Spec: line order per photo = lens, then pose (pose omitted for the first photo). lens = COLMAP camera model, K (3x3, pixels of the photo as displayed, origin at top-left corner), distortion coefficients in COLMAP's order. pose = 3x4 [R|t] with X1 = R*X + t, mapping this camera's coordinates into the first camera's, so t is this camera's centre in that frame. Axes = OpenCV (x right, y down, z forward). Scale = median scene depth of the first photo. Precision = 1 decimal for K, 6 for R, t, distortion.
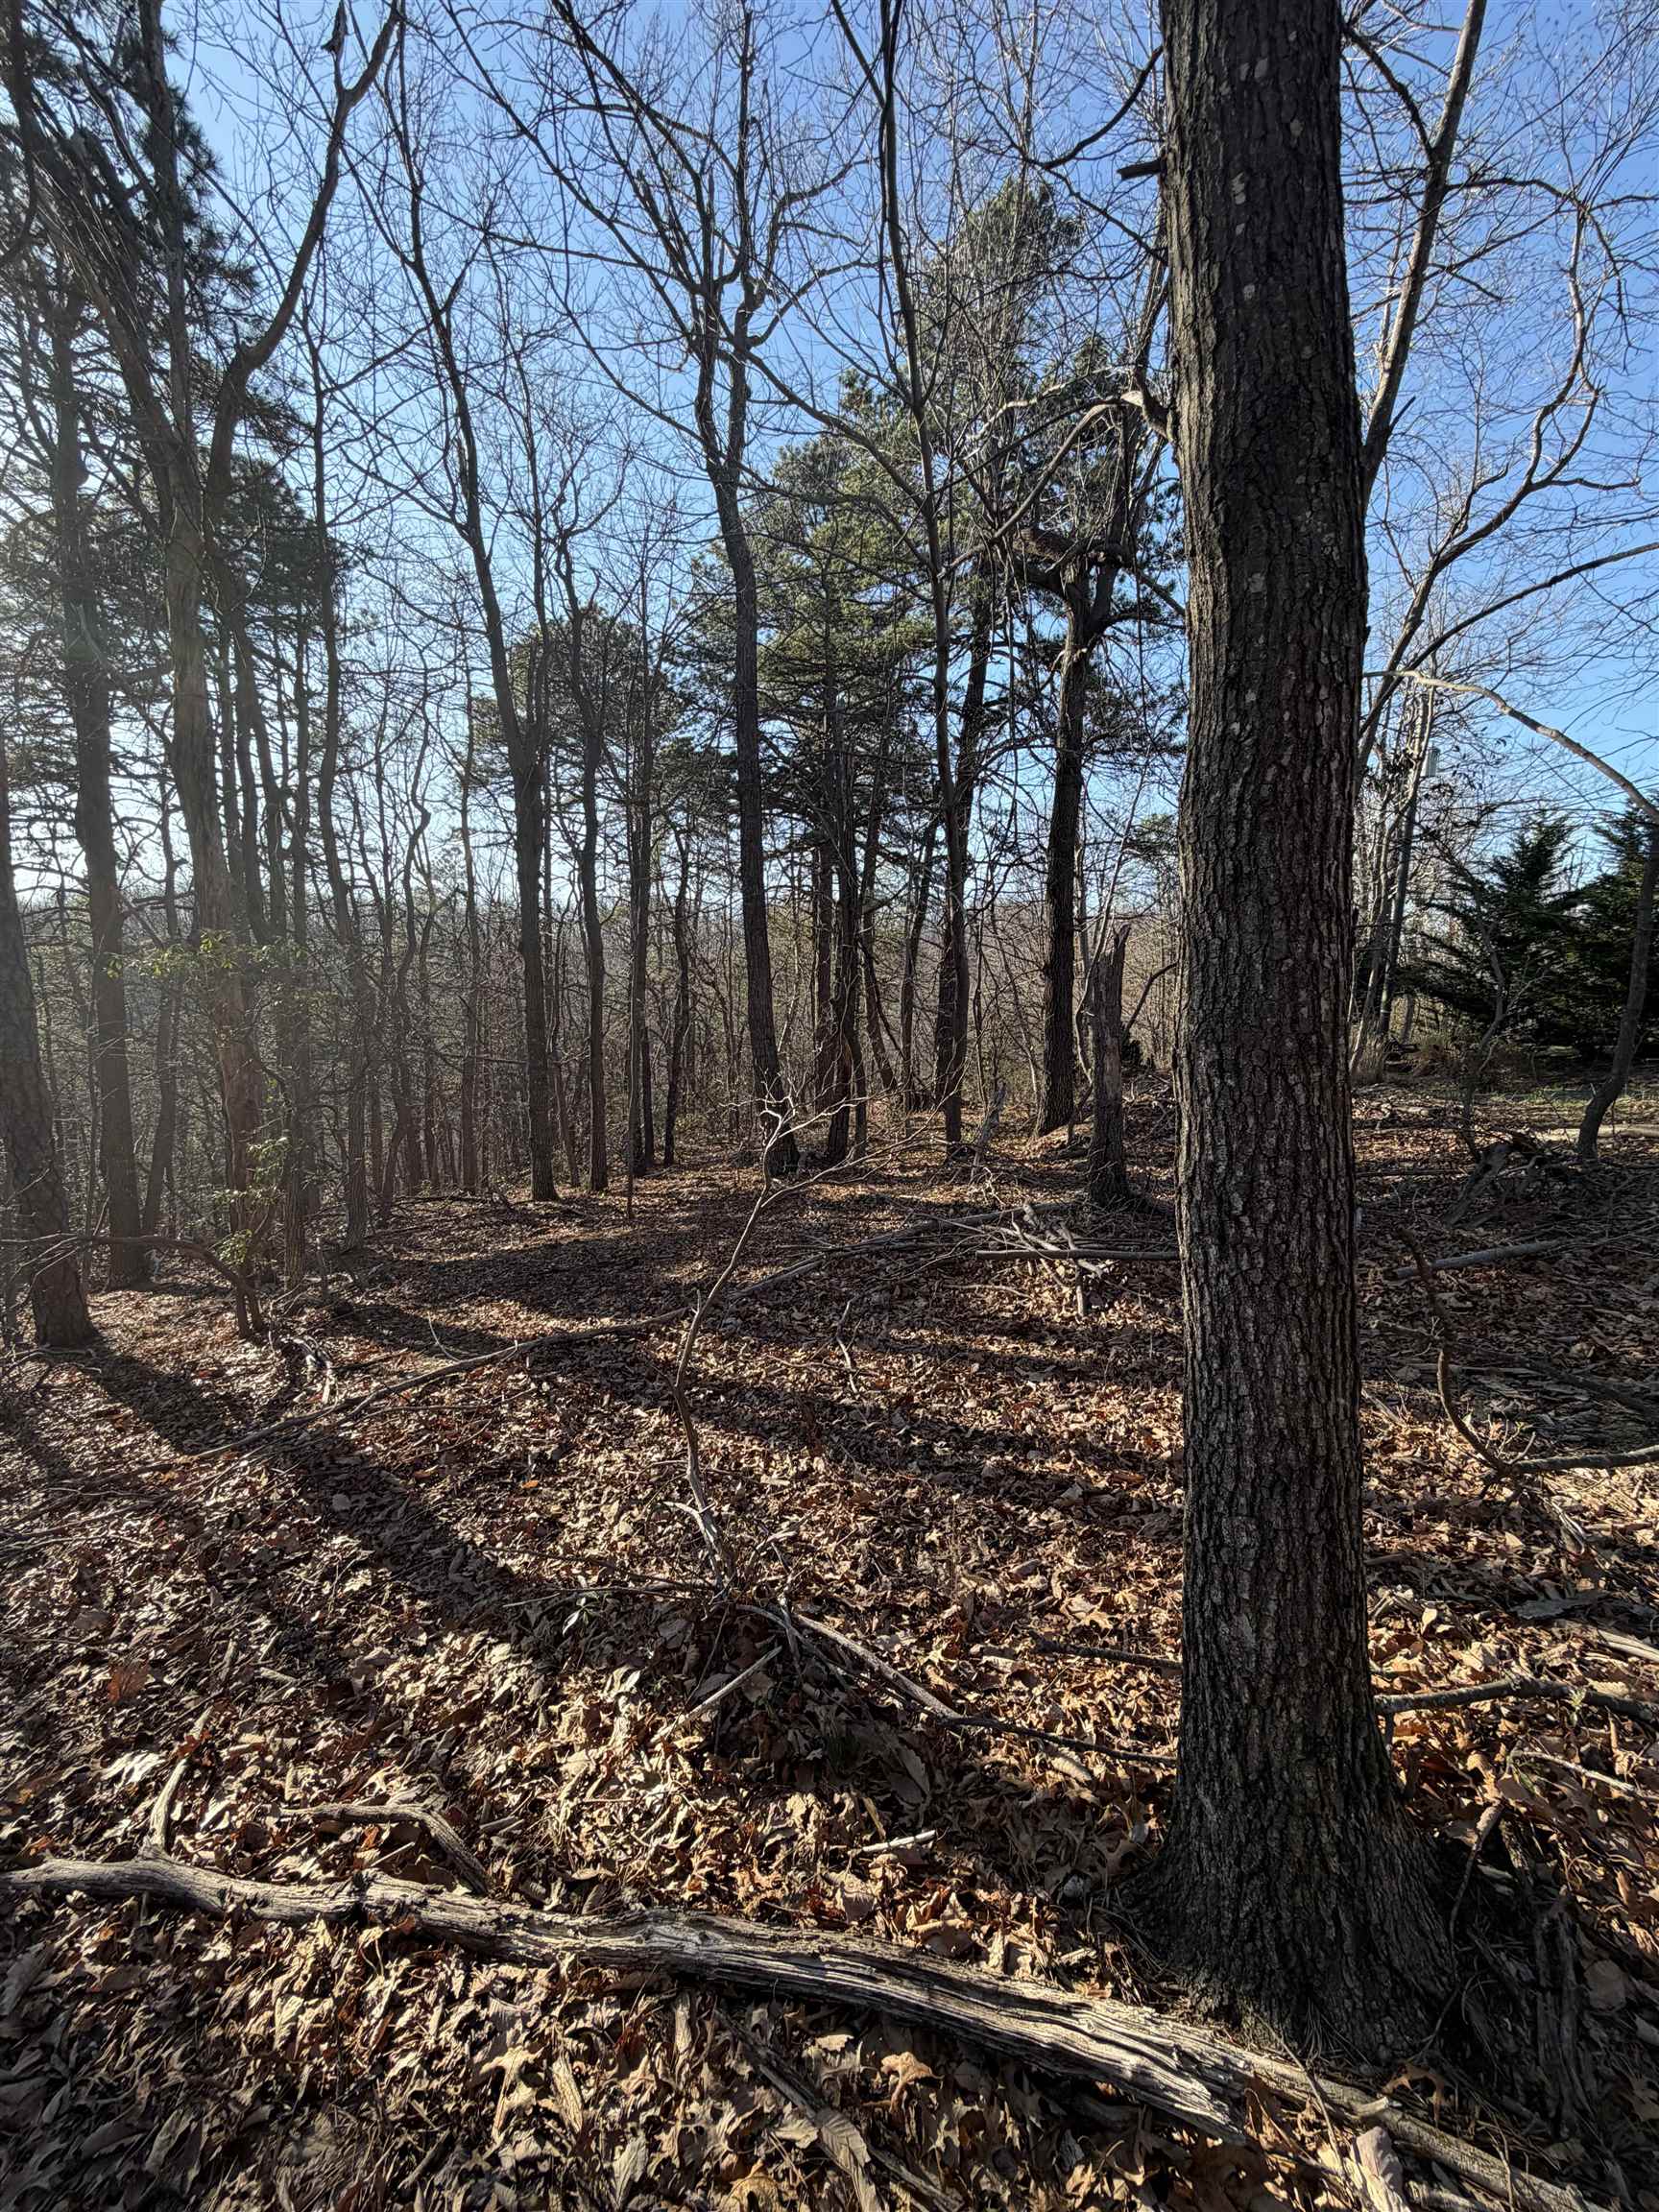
lens RADIAL K [[877.0, 0, 829.5], [0, 877.0, 1106.0], [0, 0, 1]] dist [-0.001177, 0.000615]
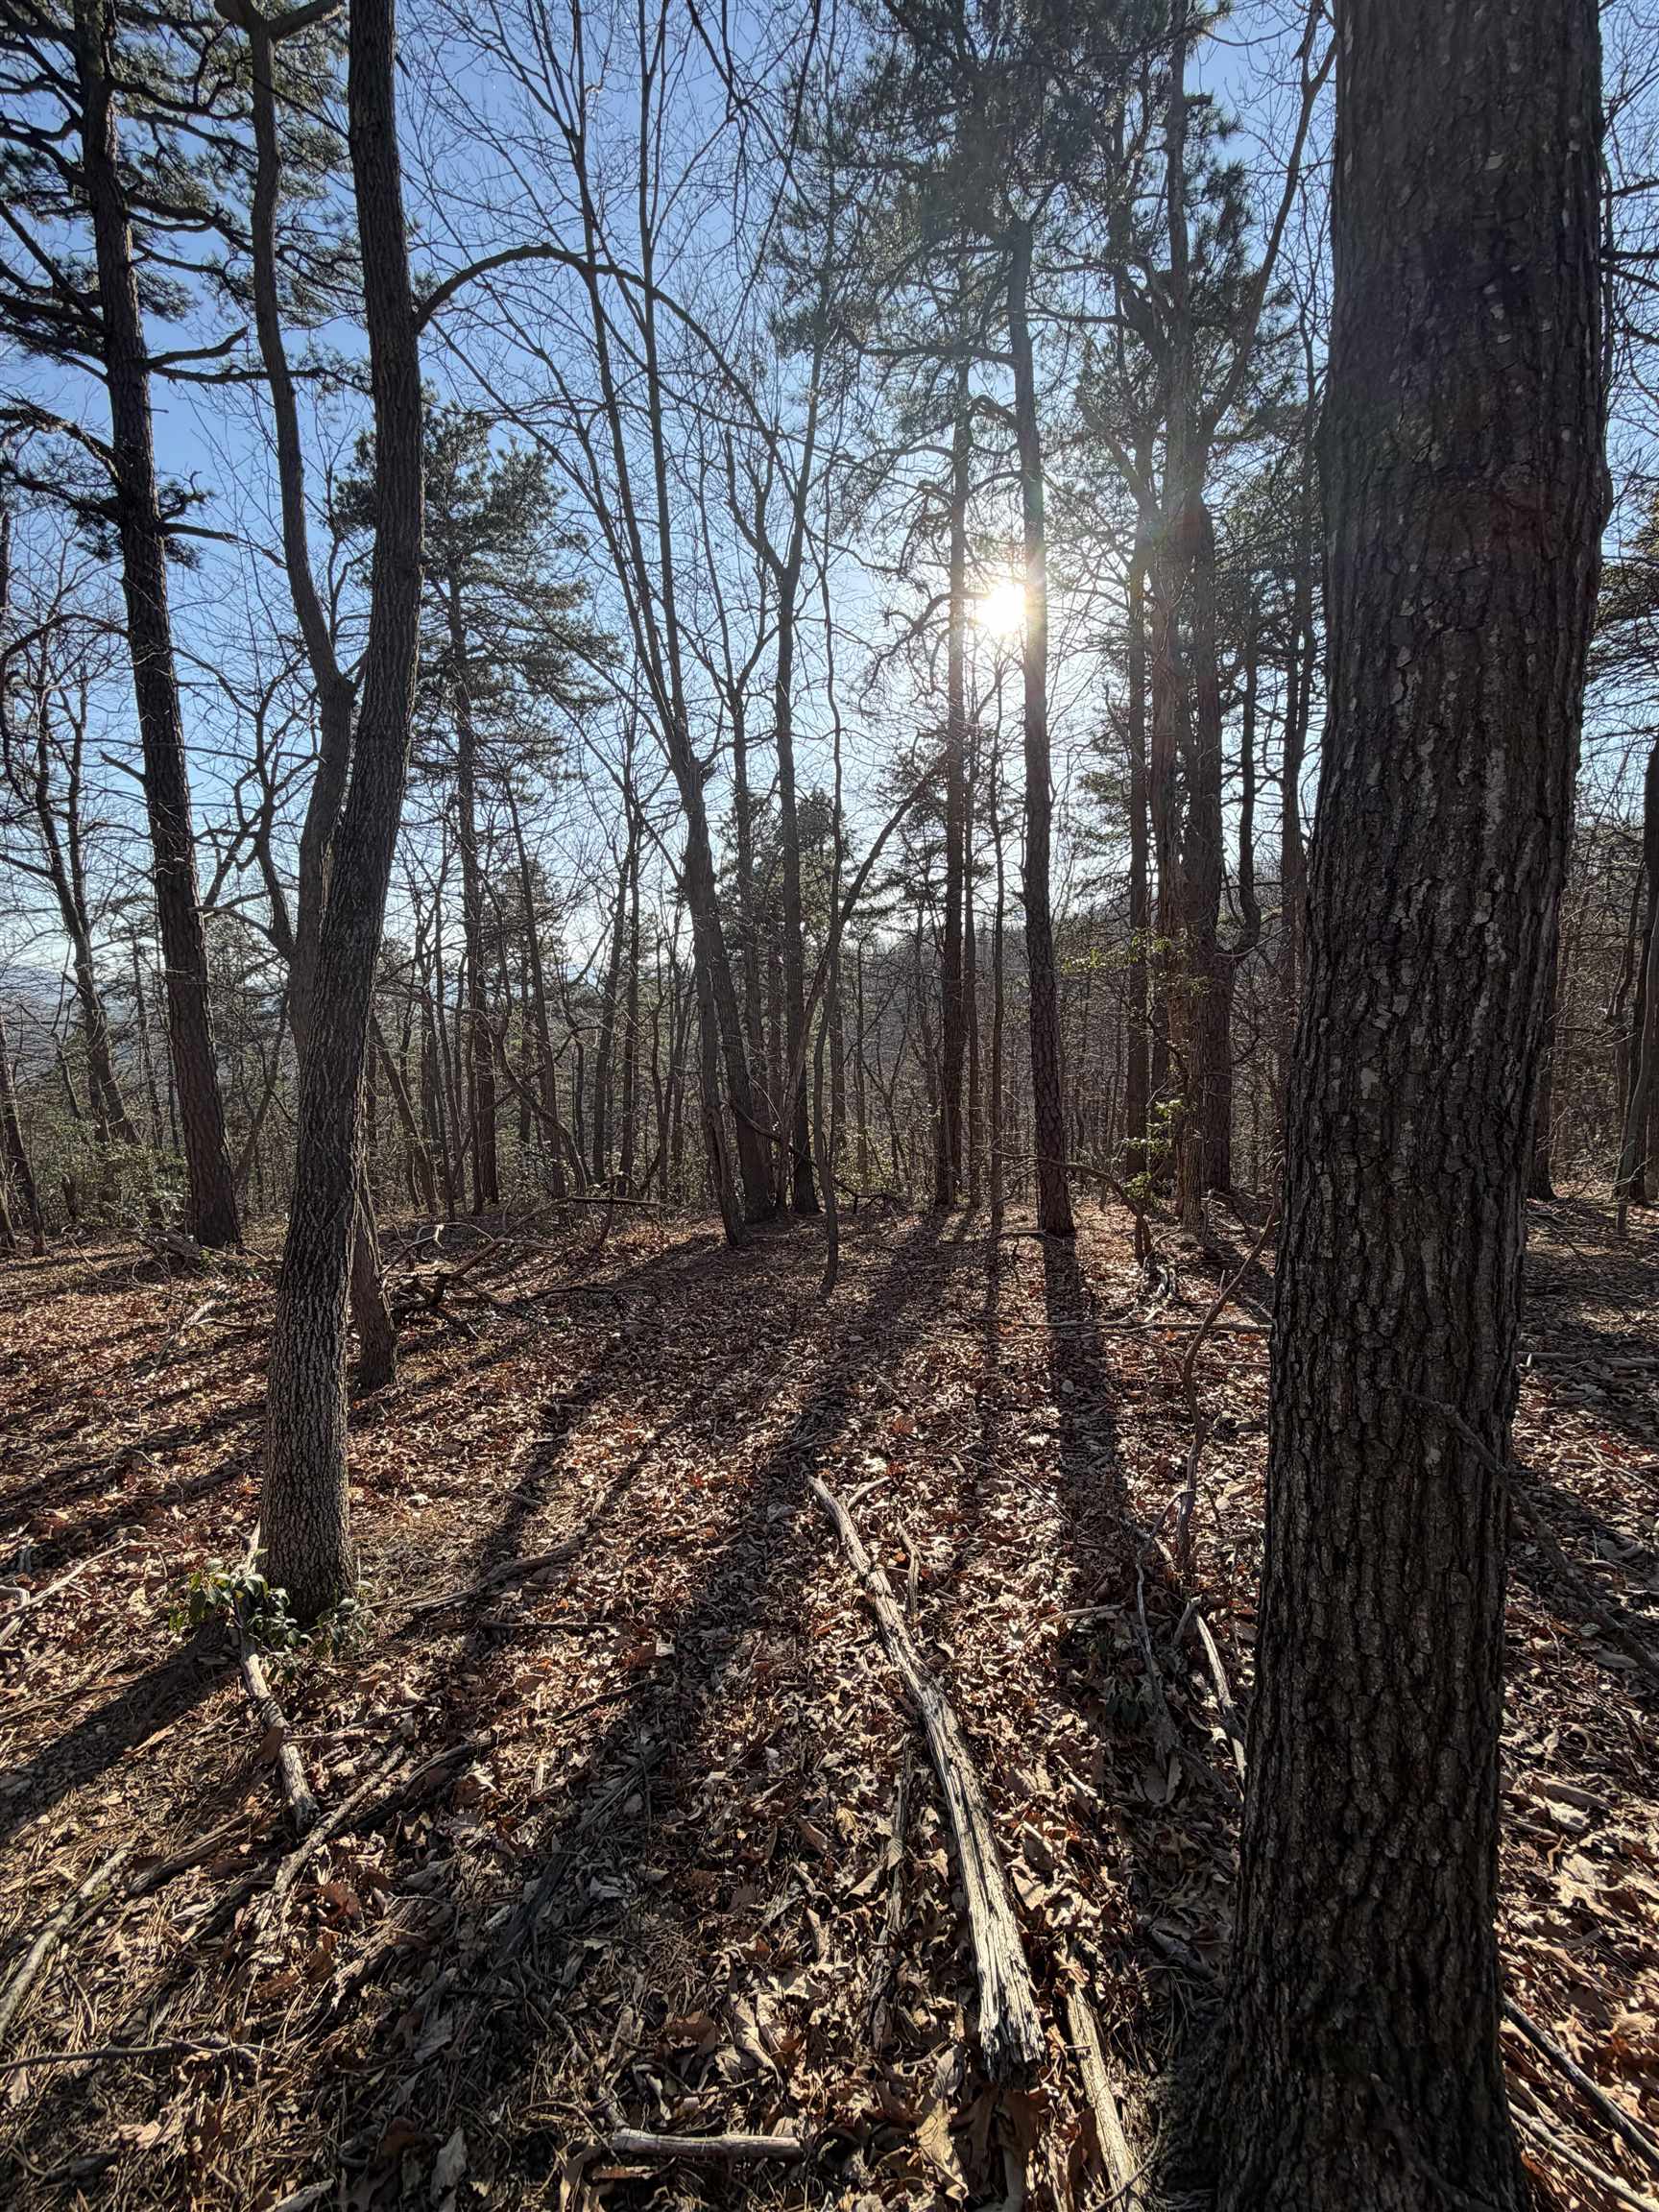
lens RADIAL K [[878.9, 0, 825.2], [0, 878.9, 1108.7], [0, 0, 1]] dist [0.000583, -0.000607]
pose [[0.440034, 0.095421, -0.892897, 0.436531], [-0.047109, 0.995422, 0.083161, -0.053424], [0.896744, 0.005470, 0.442515, 0.101512]]
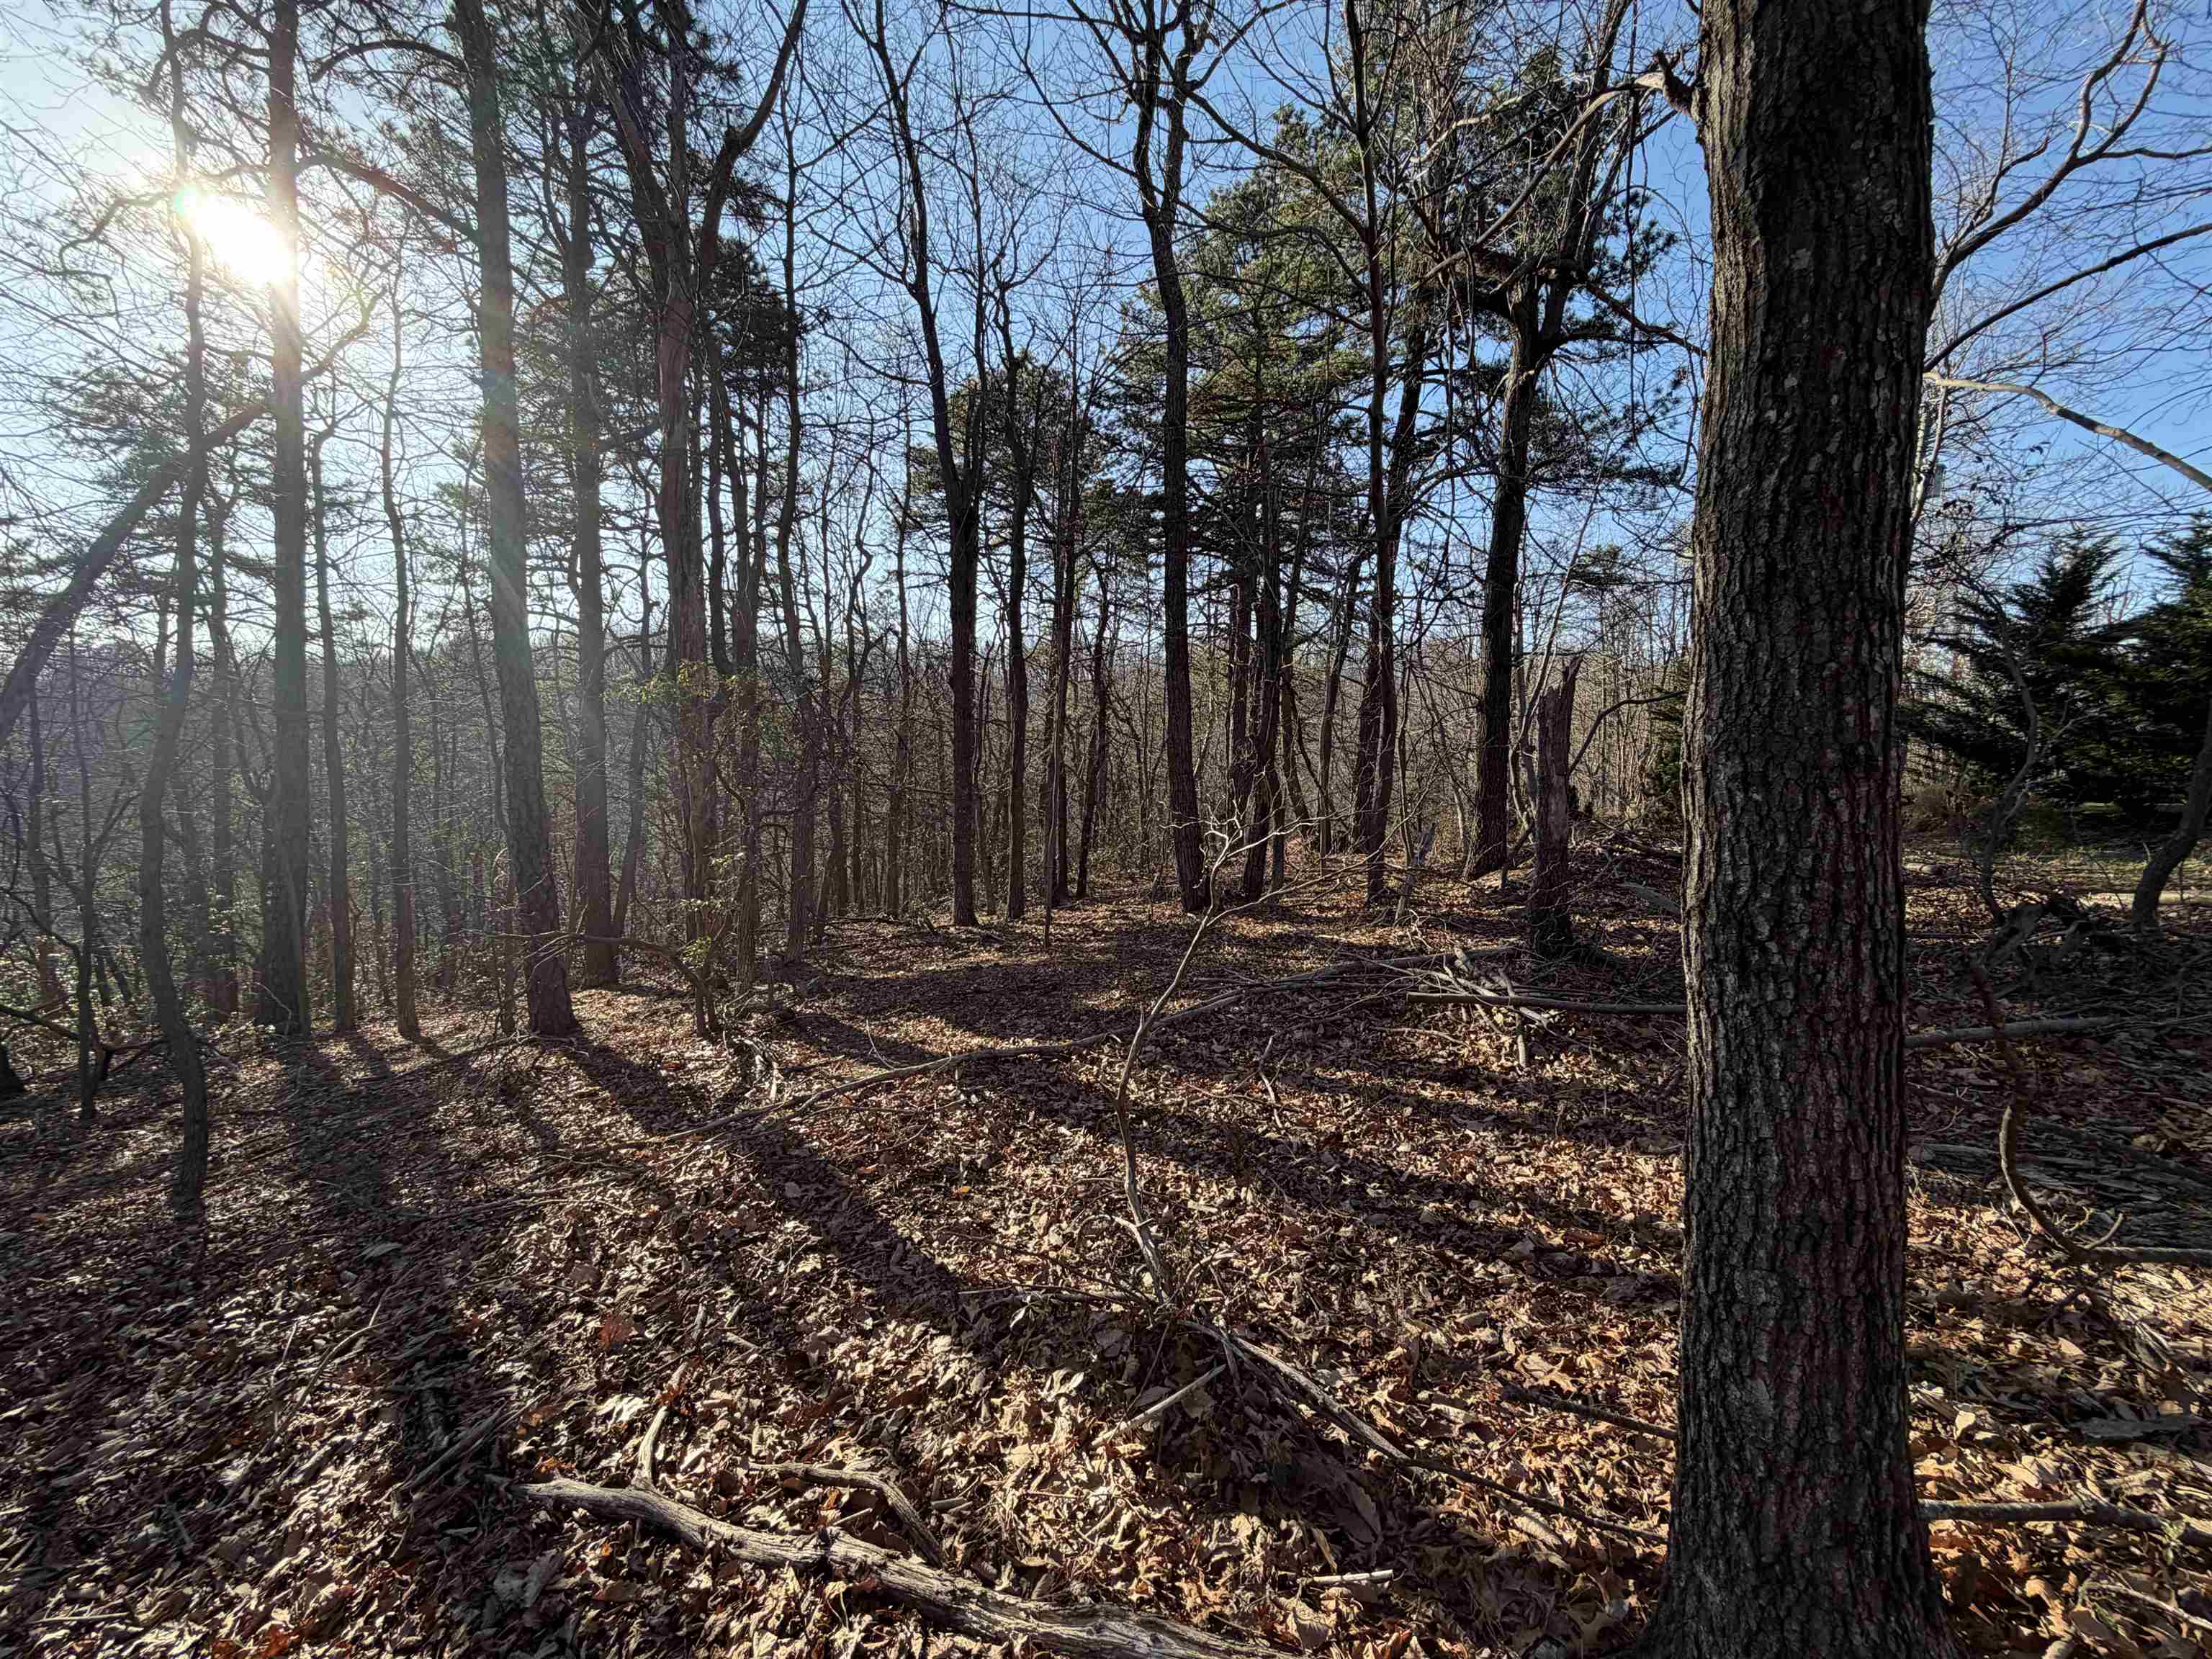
lens RADIAL K [[877.0, 0, 1104.5], [0, 877.0, 832.4], [0, 0, 1]] dist [-0.001177, 0.000615]
pose [[0.988294, 0.029123, -0.149759, -0.036139], [-0.031279, 0.999438, -0.012057, 0.018700], [0.149323, 0.016600, 0.988649, -0.006868]]
